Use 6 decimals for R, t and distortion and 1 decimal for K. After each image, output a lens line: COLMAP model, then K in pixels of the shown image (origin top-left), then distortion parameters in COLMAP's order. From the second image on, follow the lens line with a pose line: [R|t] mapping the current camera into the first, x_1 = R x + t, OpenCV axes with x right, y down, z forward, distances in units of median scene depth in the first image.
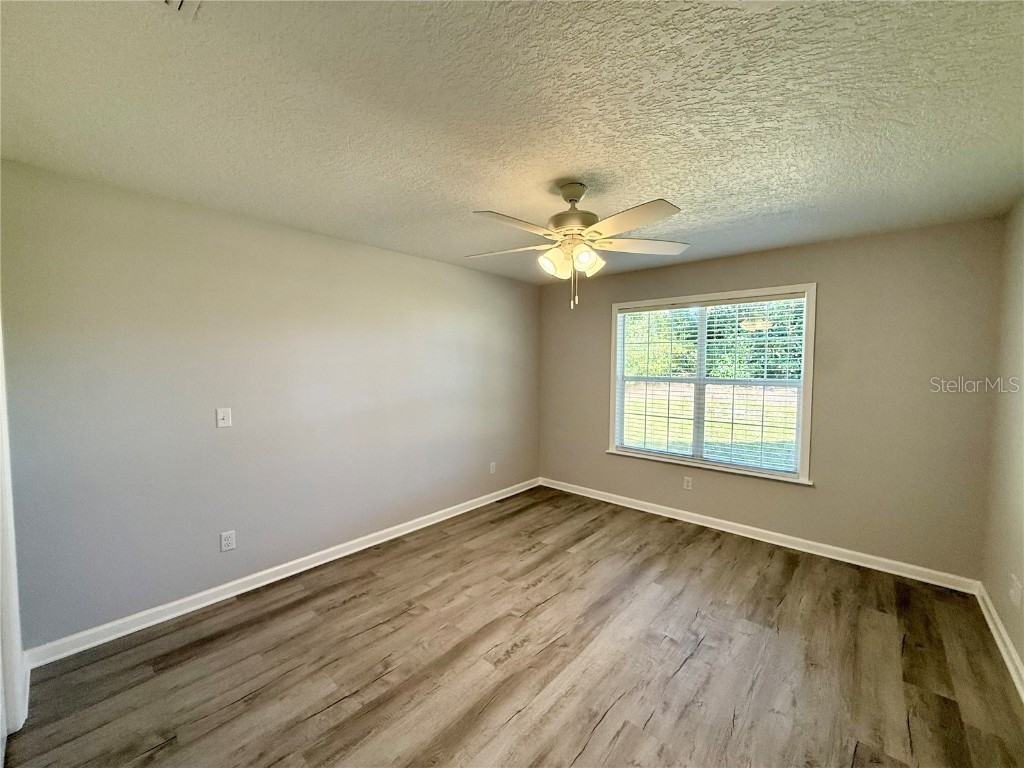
lens RADIAL K [[407.8, 0, 509.2], [0, 407.8, 385.3], [0, 0, 1]] dist [-0.000085, 0.000224]
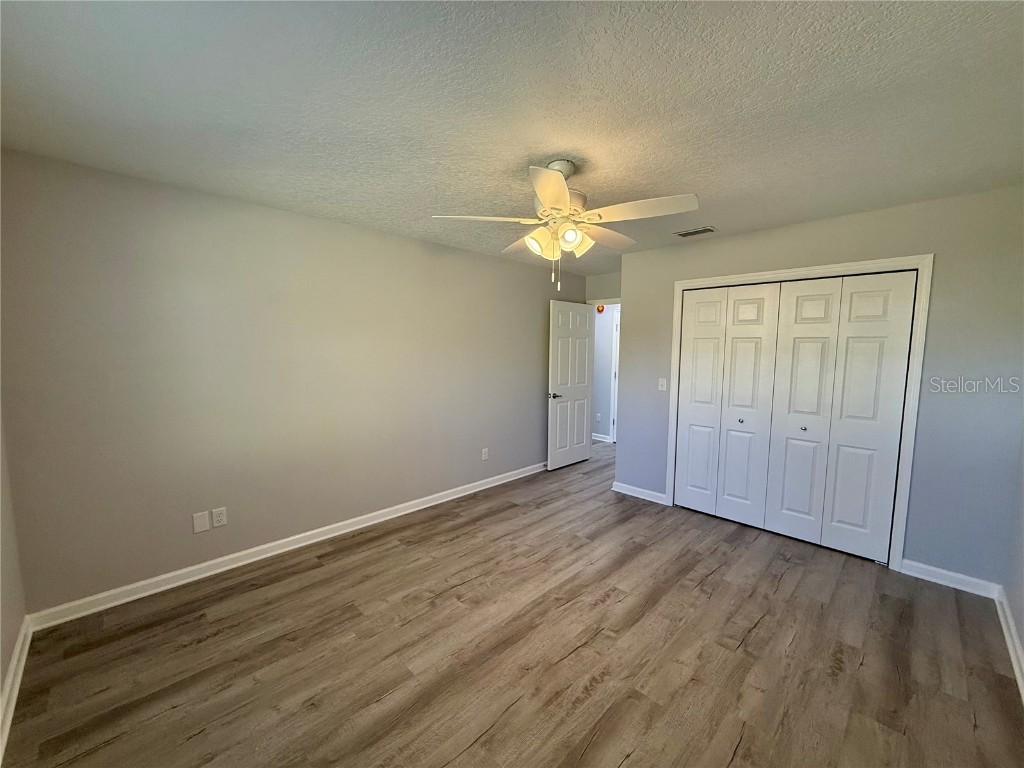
lens RADIAL K [[407.8, 0, 509.2], [0, 407.8, 385.3], [0, 0, 1]] dist [-0.000085, 0.000224]
pose [[-0.998110, -0.016695, 0.059145, 0.200734], [-0.007646, 0.988650, 0.150043, -0.102668], [-0.060979, 0.149307, -0.986909, 1.902012]]
